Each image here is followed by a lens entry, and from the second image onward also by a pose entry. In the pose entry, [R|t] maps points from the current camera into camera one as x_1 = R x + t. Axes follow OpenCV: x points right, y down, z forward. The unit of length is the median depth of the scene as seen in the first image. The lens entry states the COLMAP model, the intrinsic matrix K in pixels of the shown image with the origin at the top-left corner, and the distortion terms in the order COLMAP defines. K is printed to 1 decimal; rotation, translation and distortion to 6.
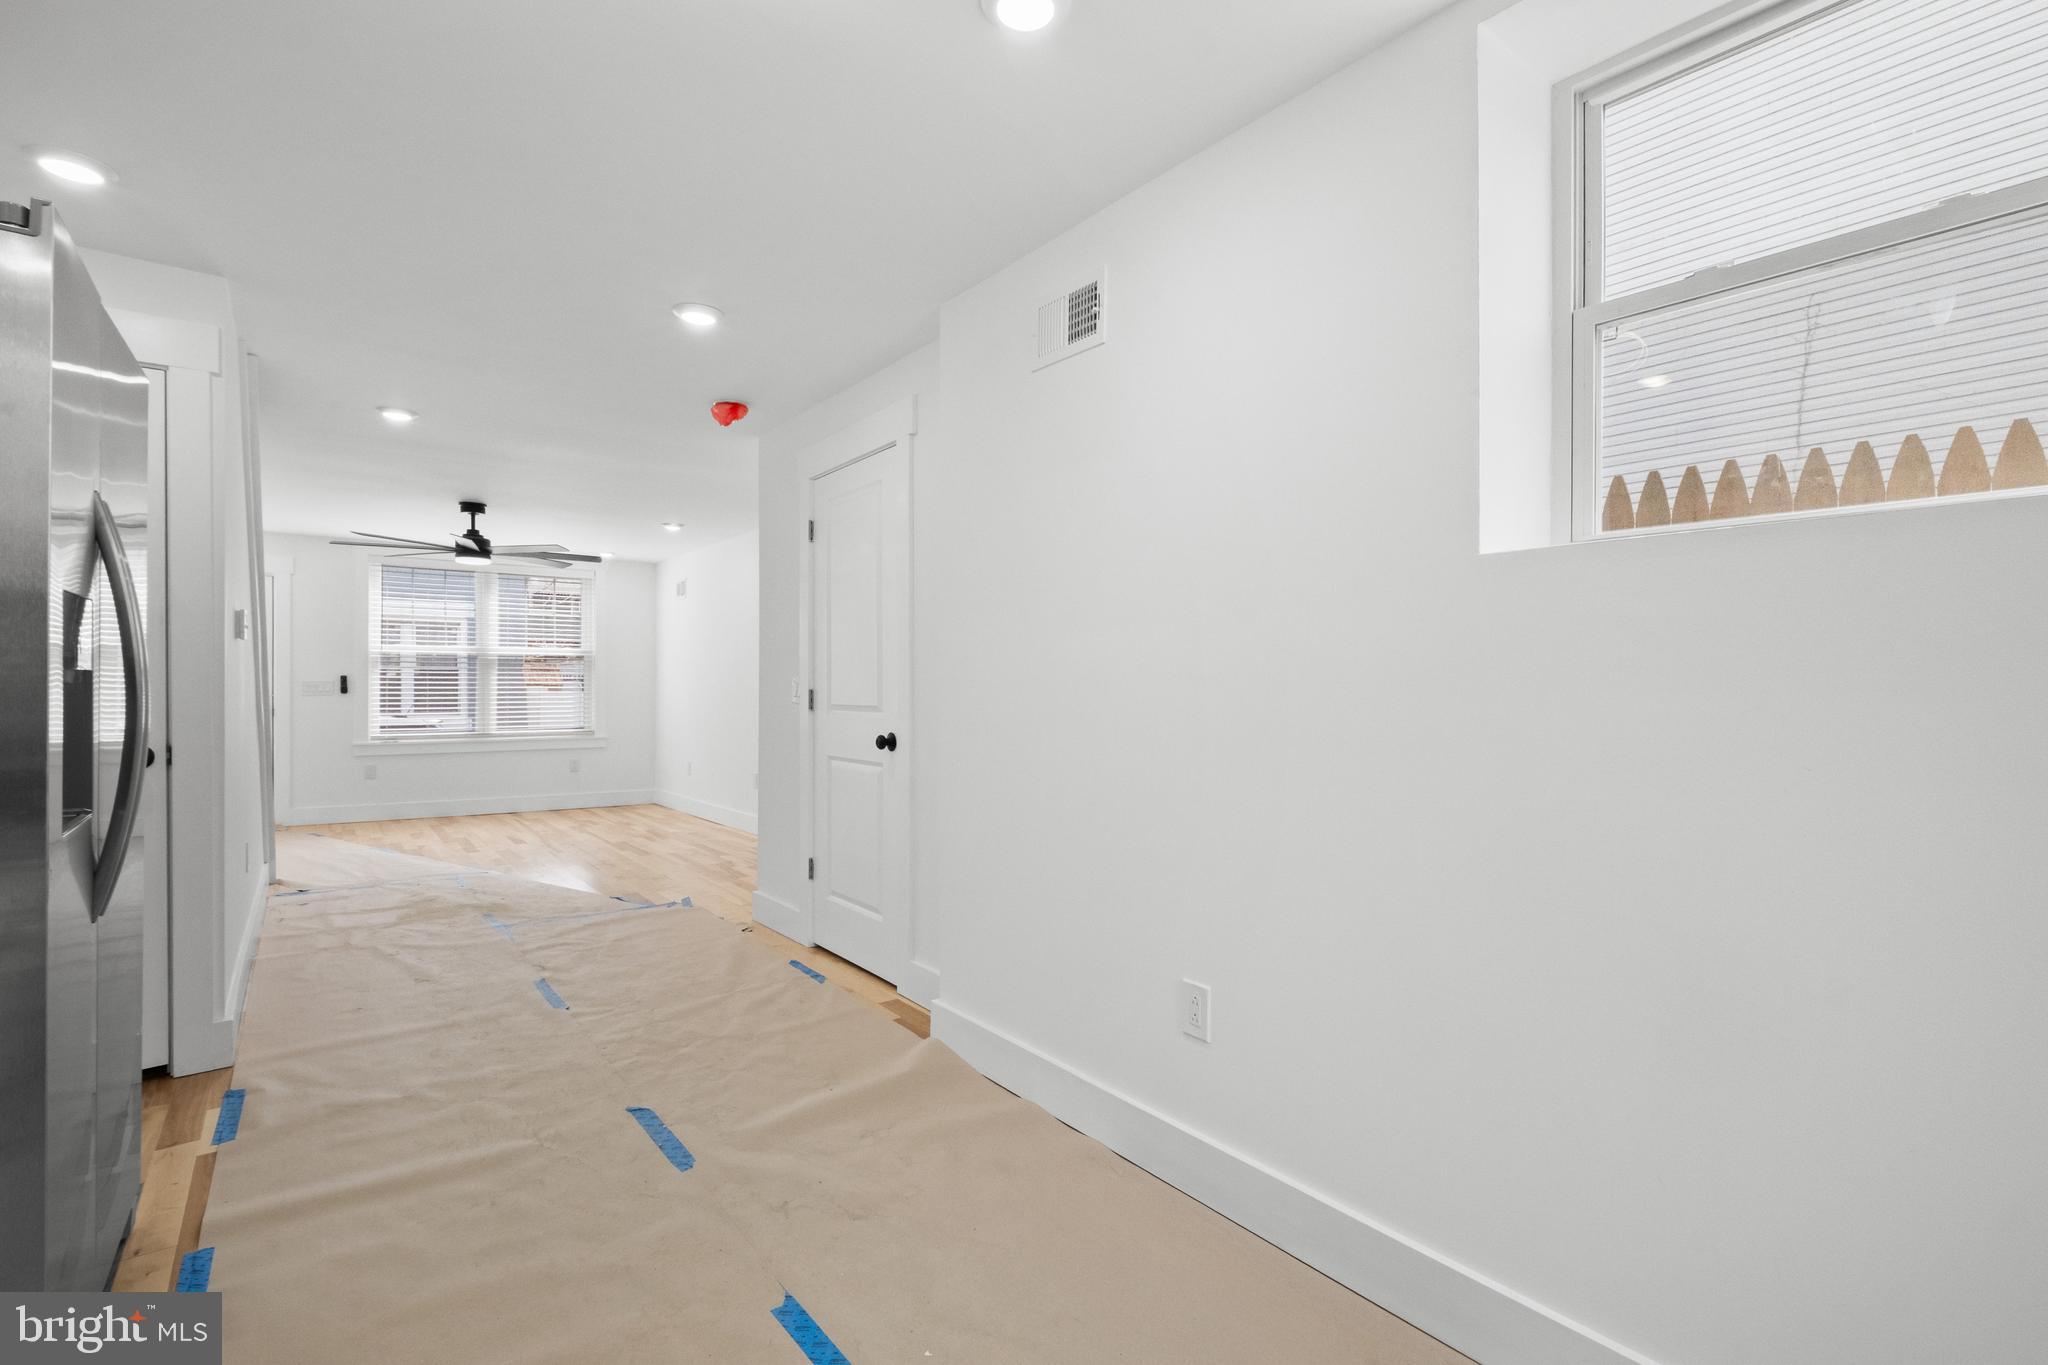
lens RADIAL K [[923.5, 0, 1040.4], [0, 923.5, 694.1], [0, 0, 1]] dist [0.000717, -0.000377]
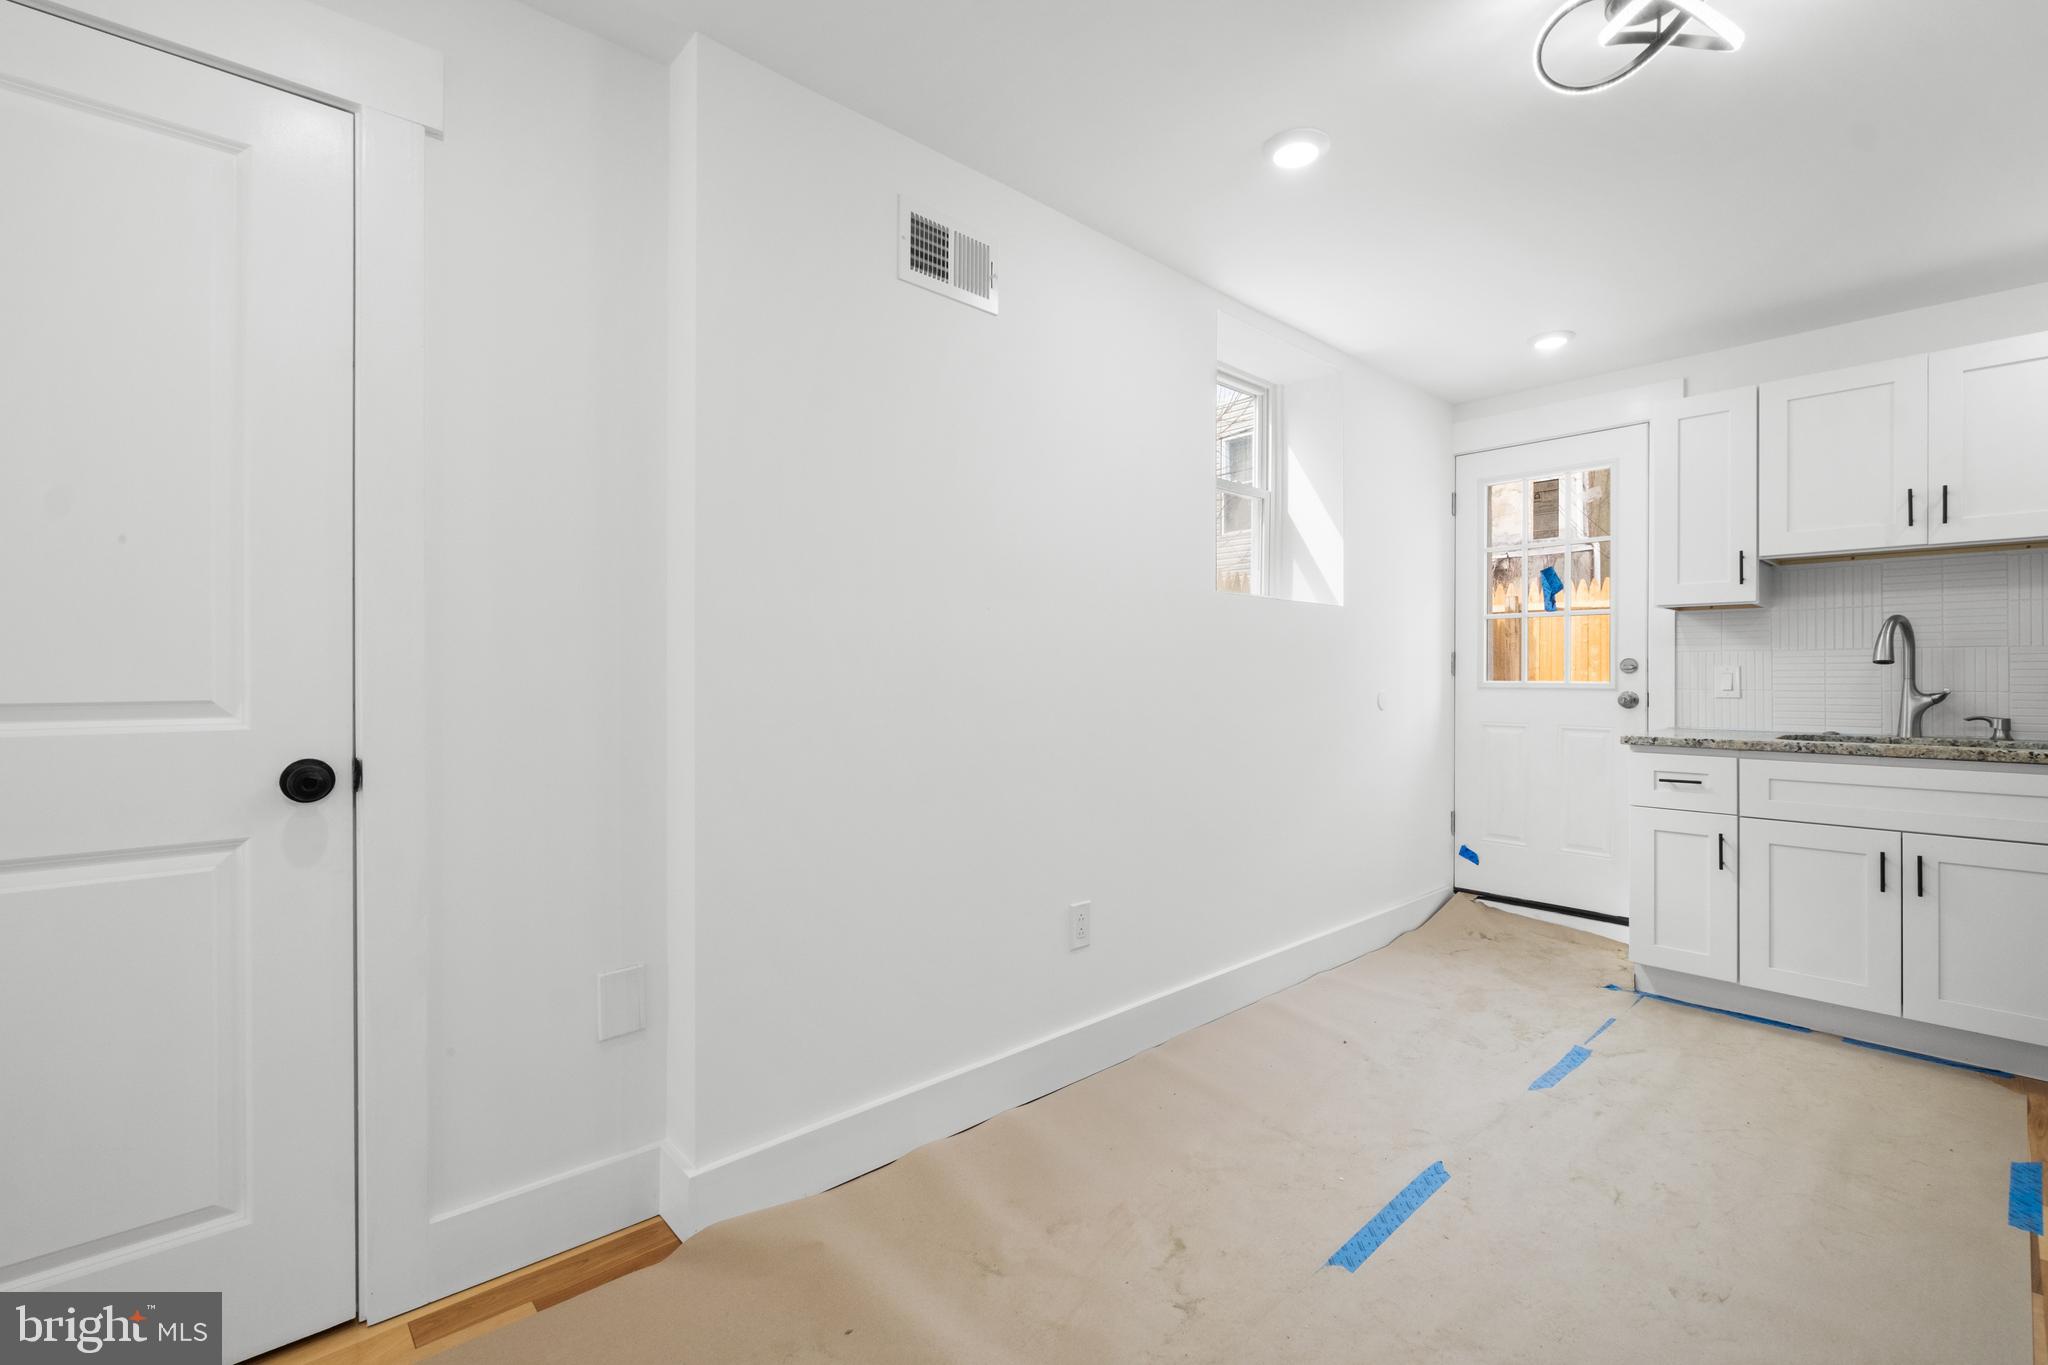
lens RADIAL K [[889.4, 0, 1035.2], [0, 889.4, 674.8], [0, 0, 1]] dist [-0.000596, -0.000470]
pose [[-0.069890, -0.004275, 0.997546, -0.278982], [0.010116, 0.999936, 0.004994, 0.001374], [-0.997503, 0.010440, -0.069843, 0.318069]]
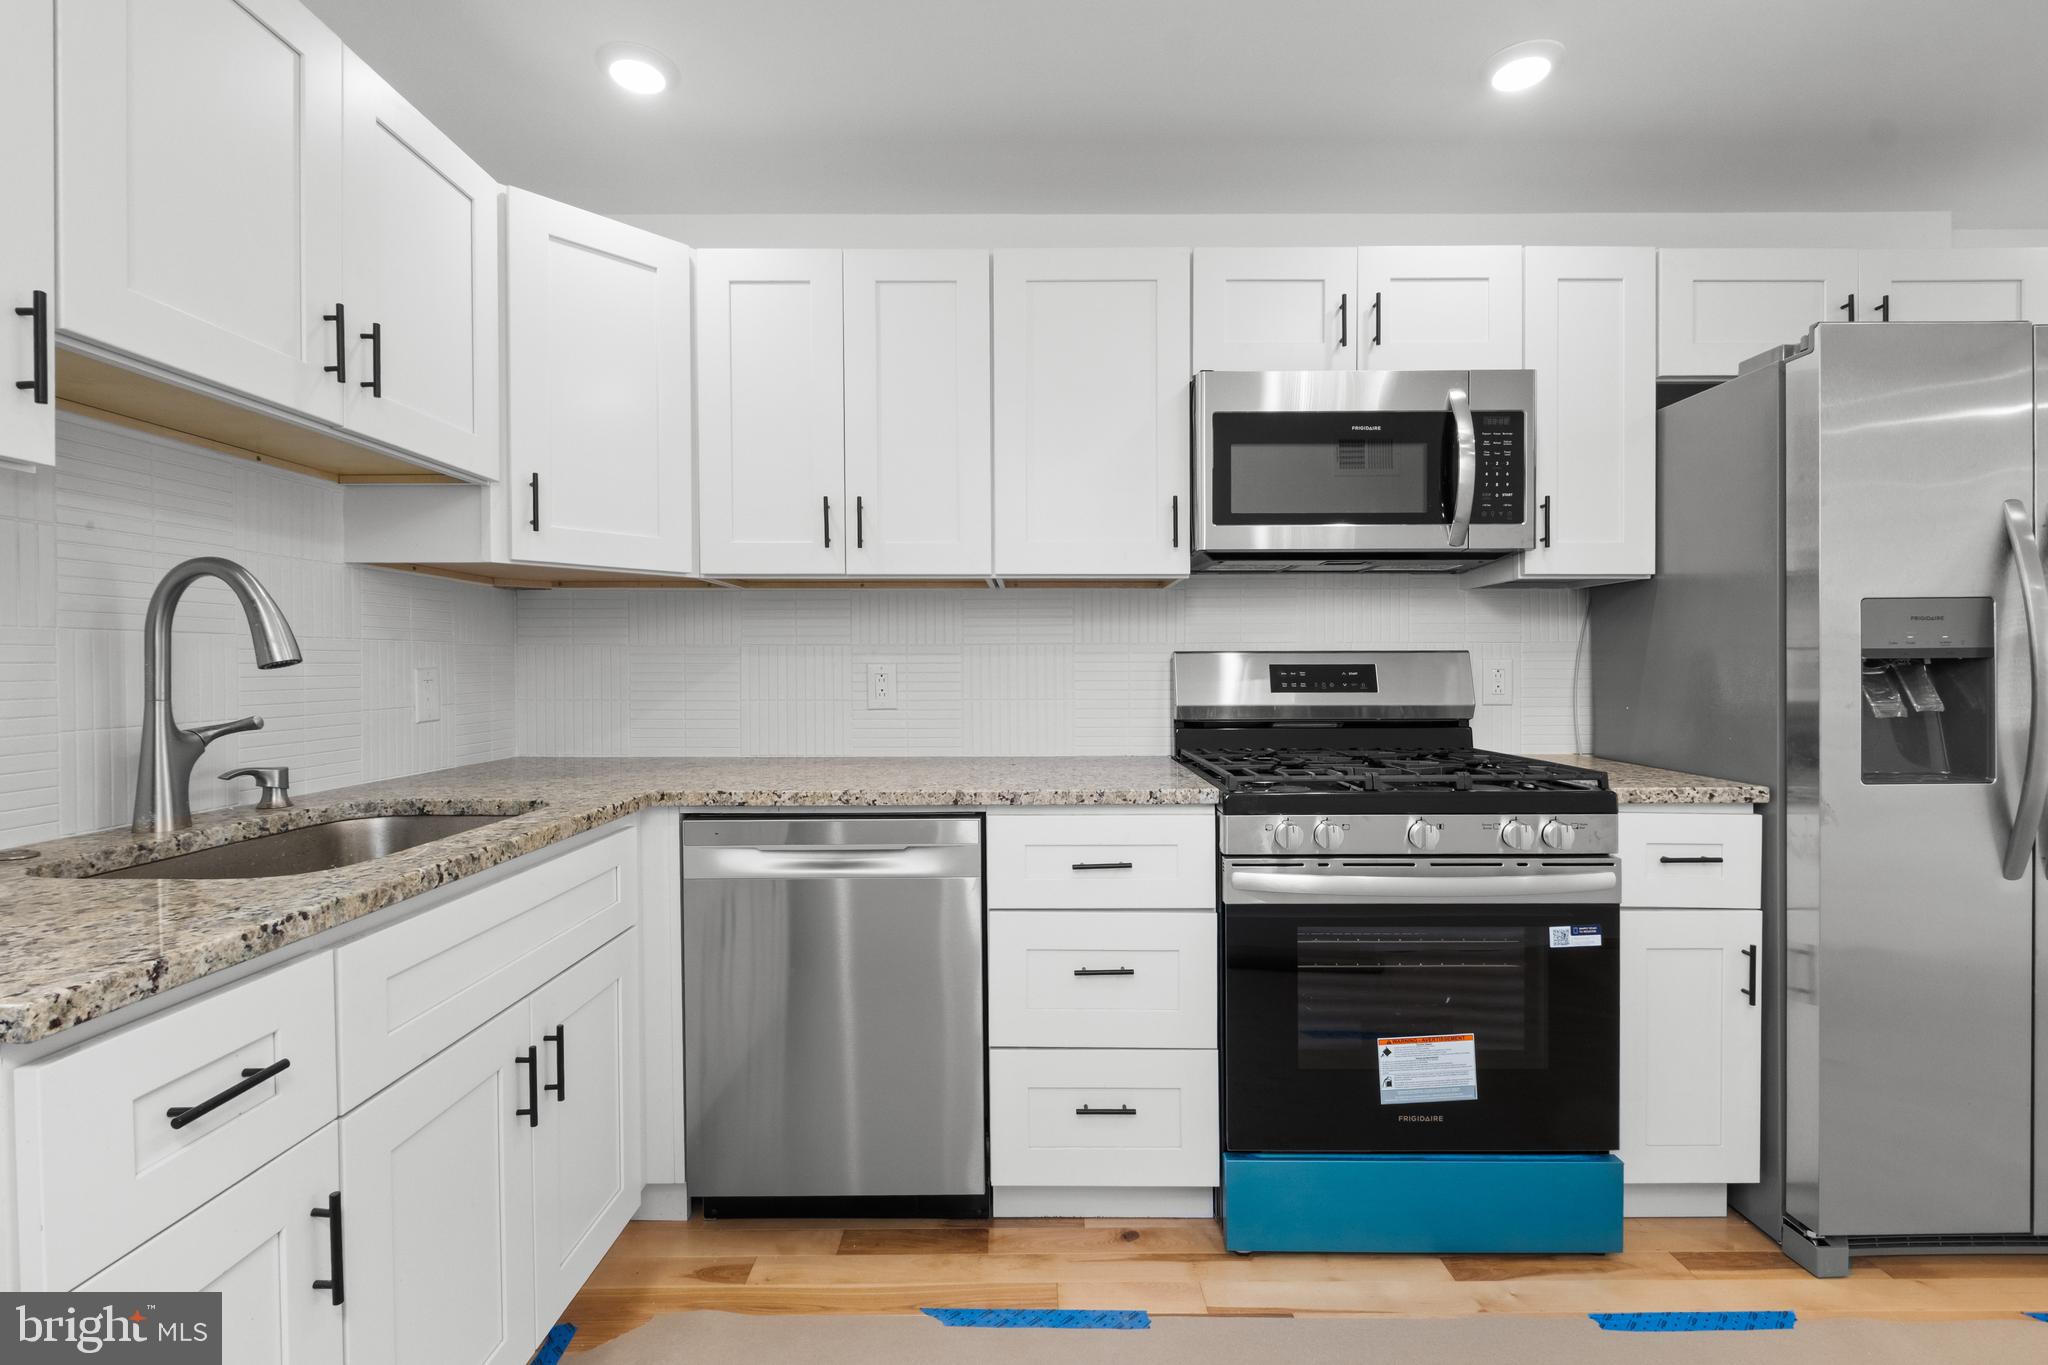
lens RADIAL K [[922.4, 0, 1012.5], [0, 922.4, 672.9], [0, 0, 1]] dist [0.007478, -0.006423]
pose [[-0.631643, 0.003282, -0.775252, 0.123401], [-0.011118, 0.999850, 0.013291, -0.000708], [0.775180, 0.017015, -0.631512, 0.150093]]
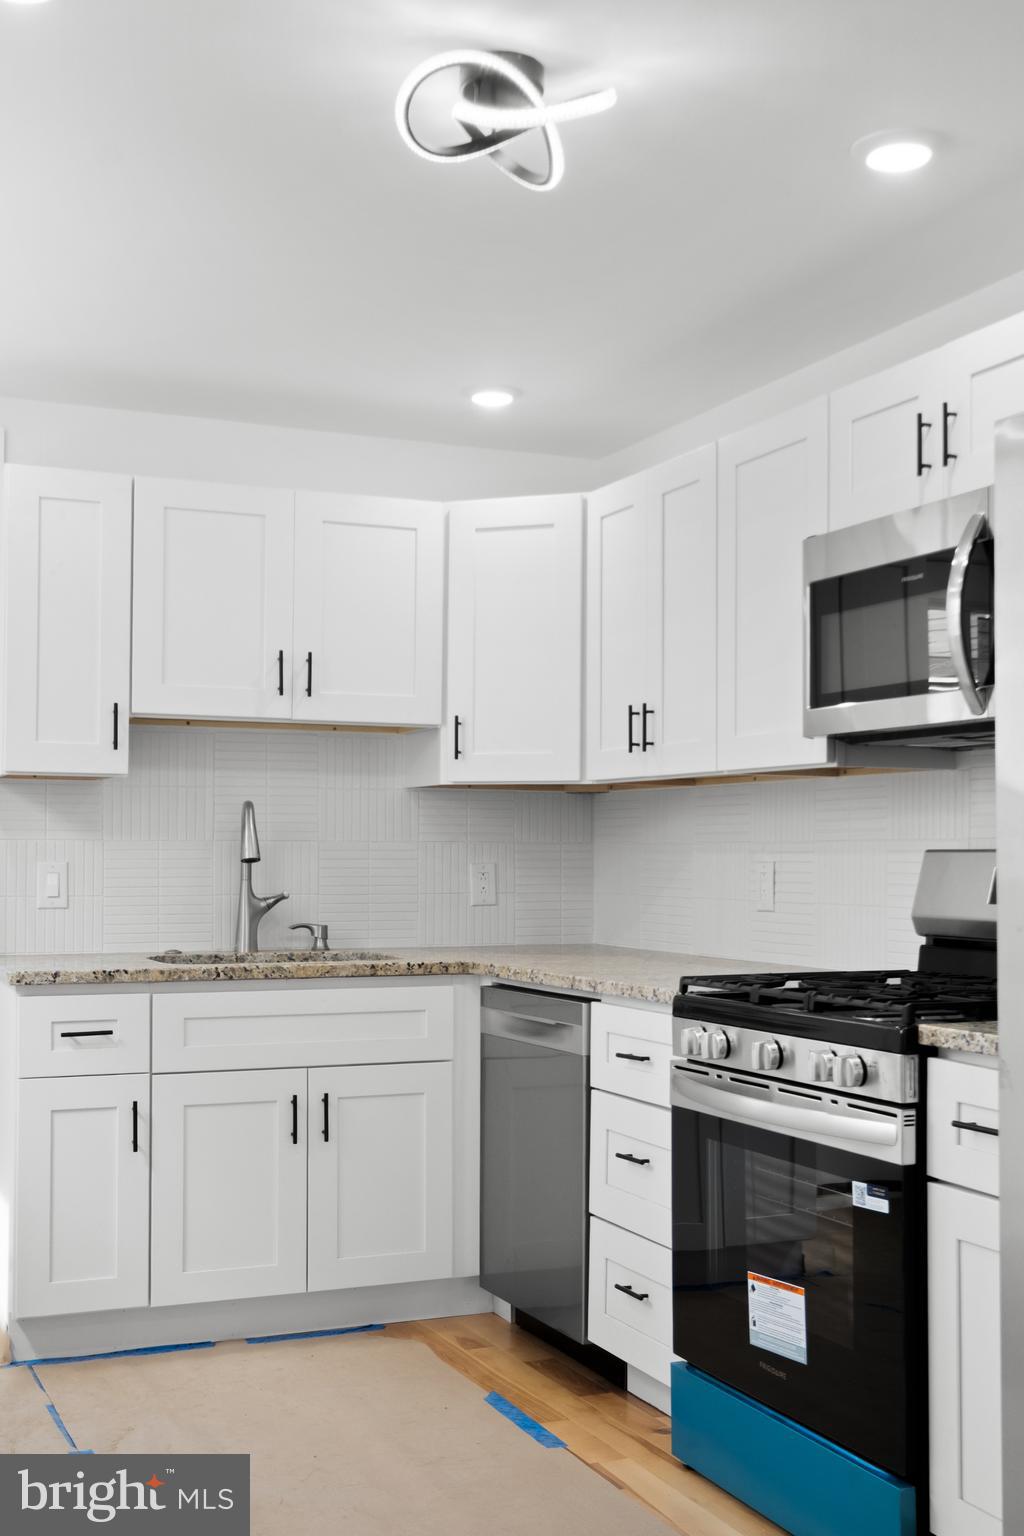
lens RADIAL K [[1803.2, 0, 509.7], [0, 1803.2, 824.0], [0, 0, 1]] dist [-0.011853, 0.036059]
pose [[-0.962826, -0.004275, 0.270087, -0.177895], [-0.005507, 0.999978, -0.003801, -0.009037], [-0.270065, -0.005147, -0.962828, 0.500419]]
